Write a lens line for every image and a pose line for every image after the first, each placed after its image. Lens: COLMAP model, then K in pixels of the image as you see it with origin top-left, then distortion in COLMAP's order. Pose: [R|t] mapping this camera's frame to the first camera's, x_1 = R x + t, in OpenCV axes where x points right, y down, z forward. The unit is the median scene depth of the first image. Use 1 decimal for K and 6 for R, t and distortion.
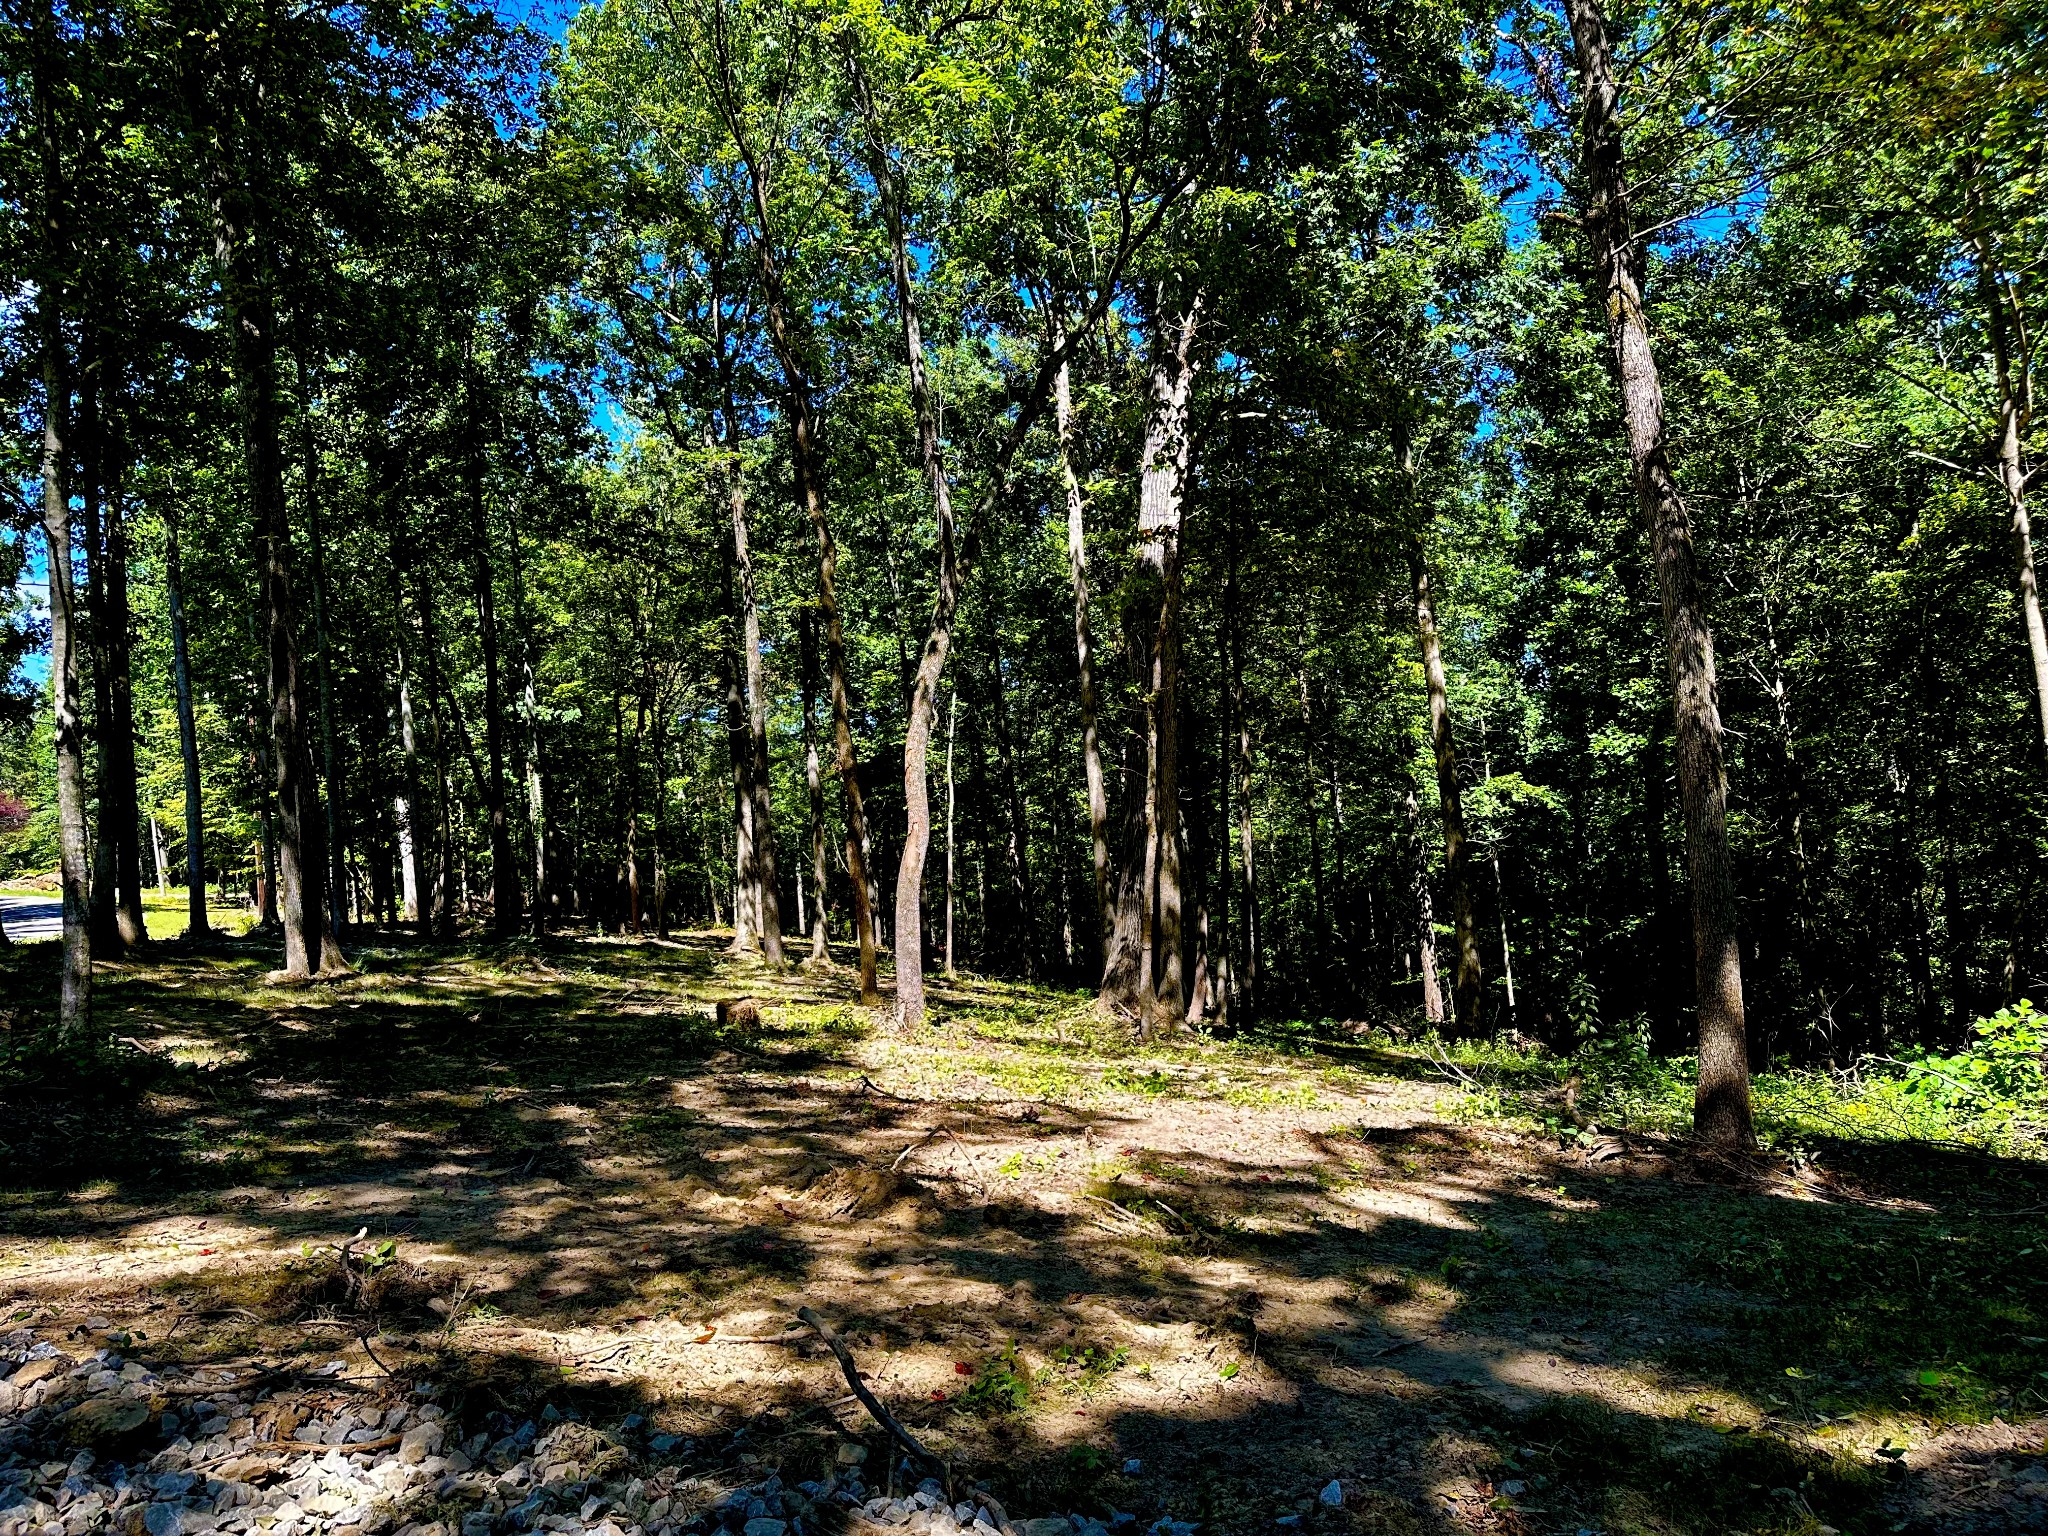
lens RADIAL K [[1437.4, 0, 1018.5], [0, 1437.4, 758.7], [0, 0, 1]] dist [0.144001, -0.223155]
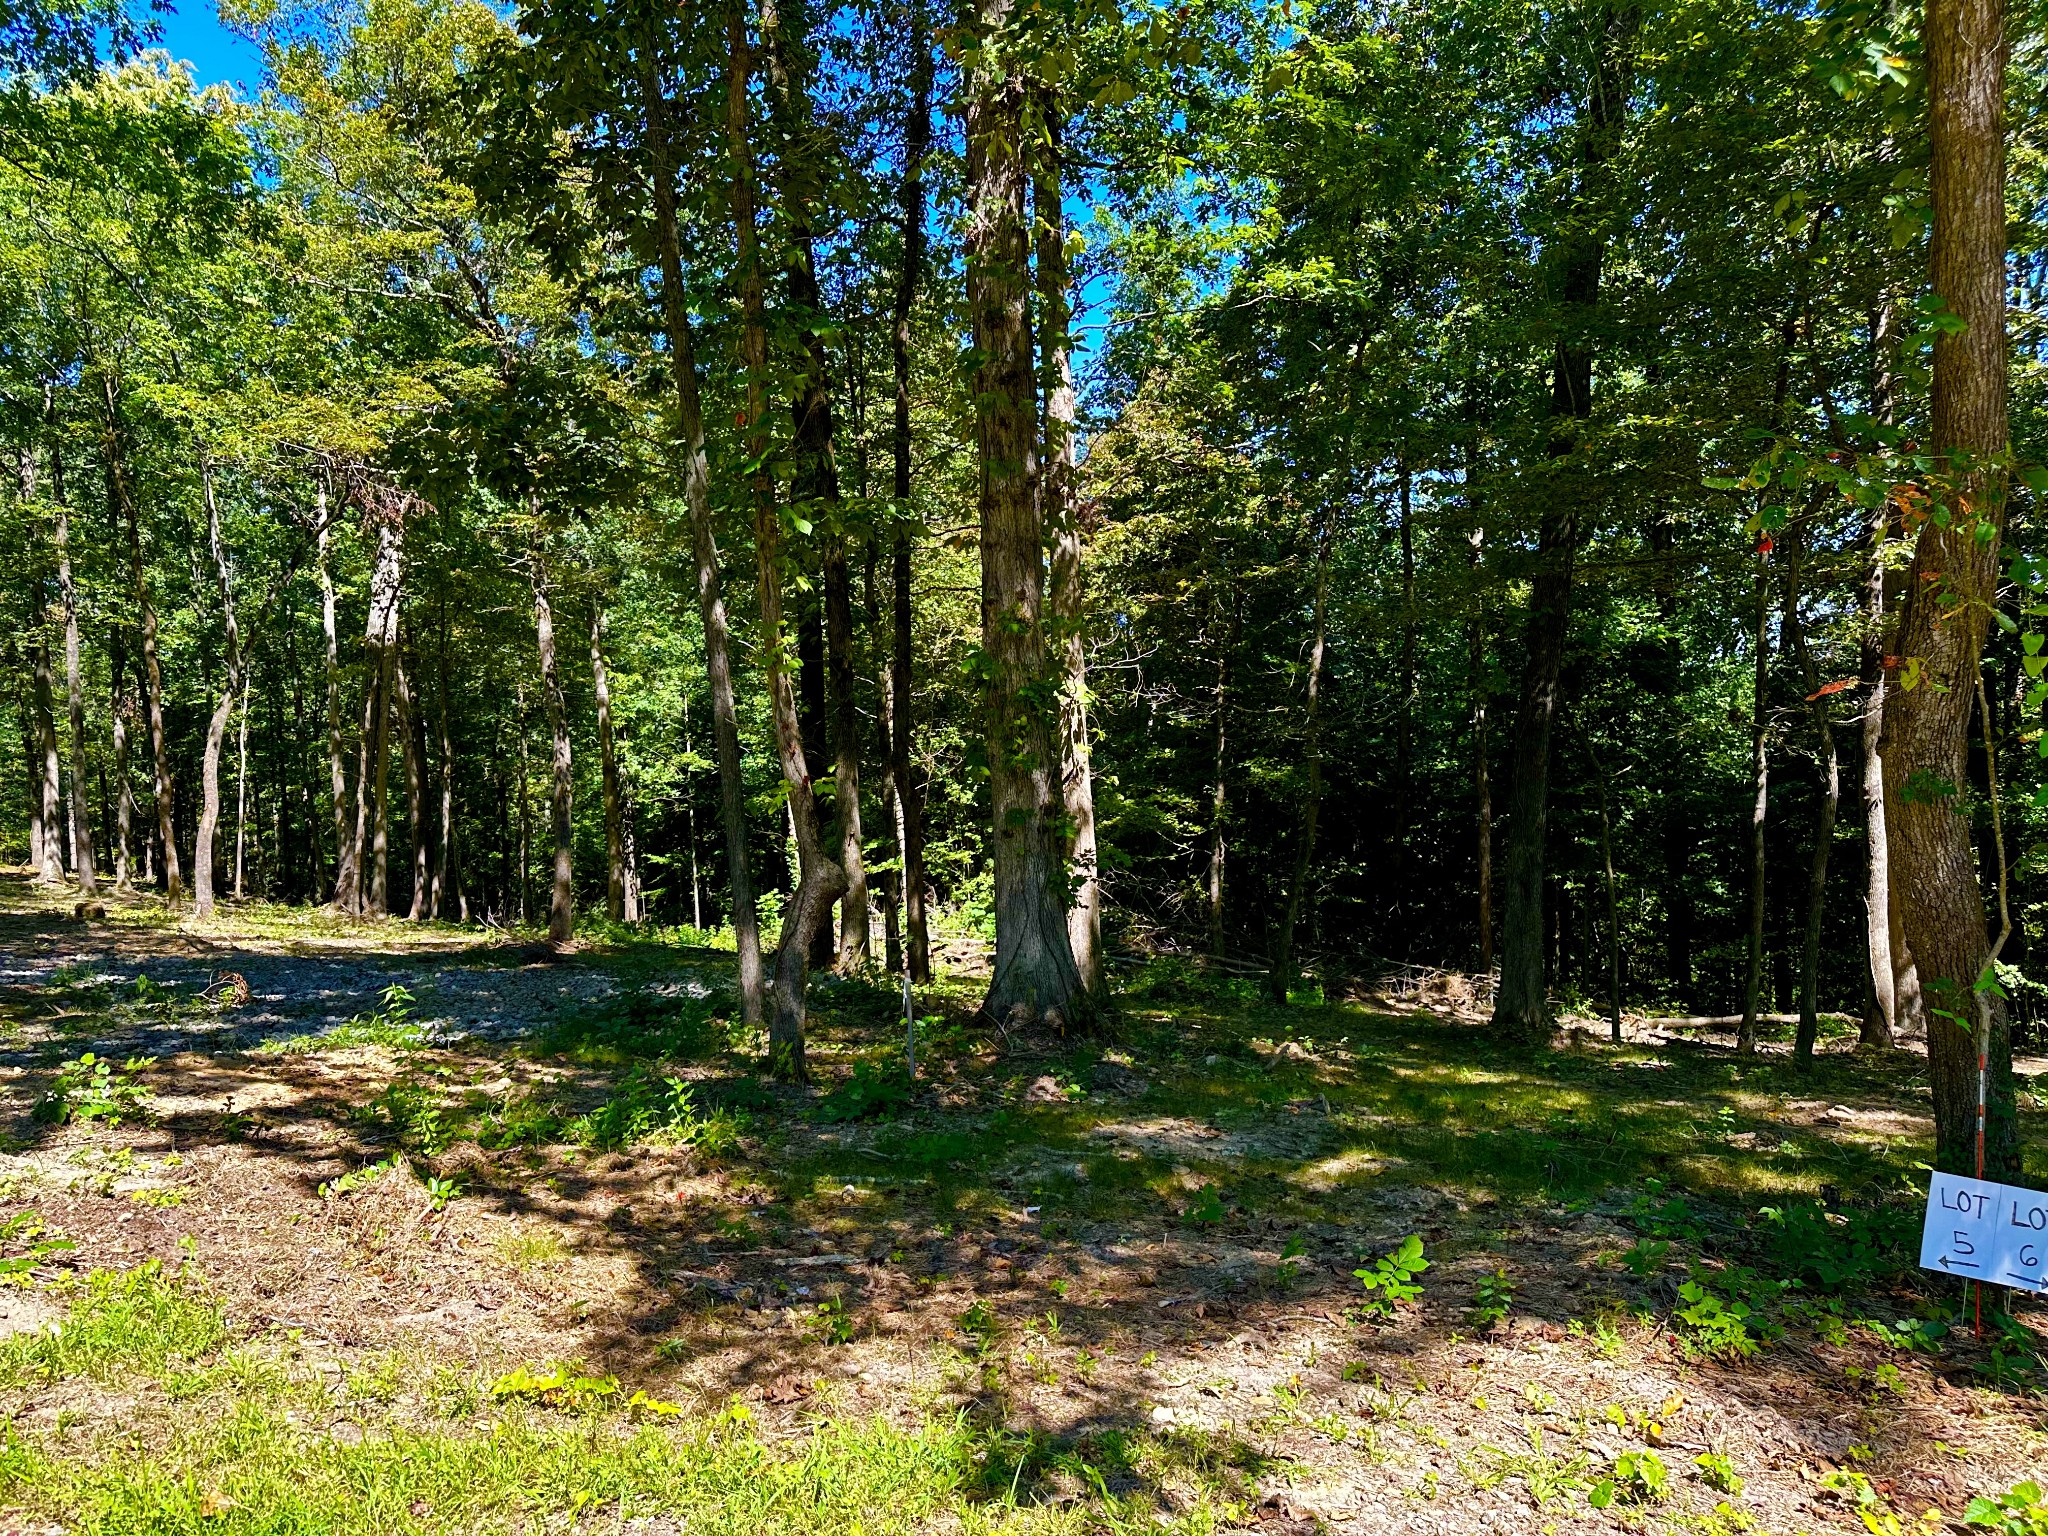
lens RADIAL K [[1437.4, 0, 1018.5], [0, 1437.4, 758.7], [0, 0, 1]] dist [0.144001, -0.223155]
pose [[0.908470, 0.025406, 0.417176, 0.035488], [-0.045876, 0.998181, 0.039112, -0.059952], [-0.415424, -0.054671, 0.907984, -0.488856]]
